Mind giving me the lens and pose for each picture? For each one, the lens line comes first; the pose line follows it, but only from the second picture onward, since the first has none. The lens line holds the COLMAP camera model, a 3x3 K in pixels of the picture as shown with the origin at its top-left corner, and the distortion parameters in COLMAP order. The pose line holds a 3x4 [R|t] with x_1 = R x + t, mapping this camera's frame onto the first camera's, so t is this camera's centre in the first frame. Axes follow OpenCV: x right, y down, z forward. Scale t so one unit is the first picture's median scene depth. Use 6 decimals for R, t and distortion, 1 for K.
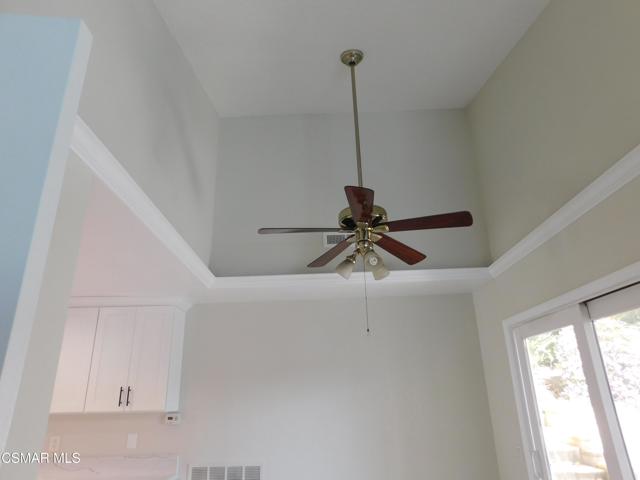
lens RADIAL K [[428.1, 0, 318.8], [0, 428.1, 236.9], [0, 0, 1]] dist [-0.050318, 0.042346]
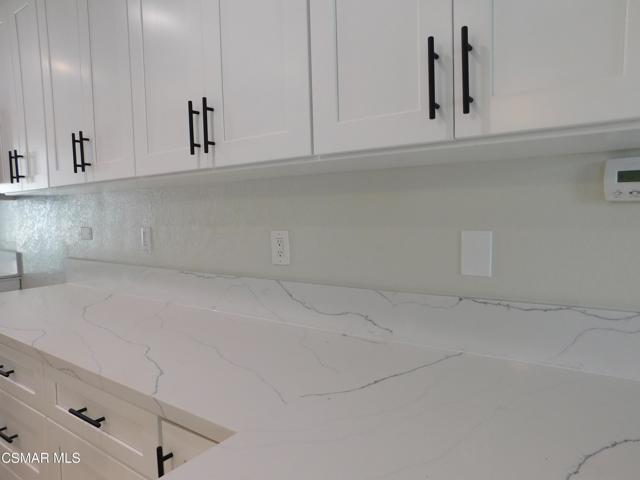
lens RADIAL K [[428.1, 0, 318.4], [0, 428.1, 245.2], [0, 0, 1]] dist [-0.050318, 0.042346]
pose [[0.824877, 0.051326, -0.562977, -0.382613], [0.199121, 0.905668, 0.374322, 0.358288], [0.529083, -0.420870, 0.736845, 0.751646]]
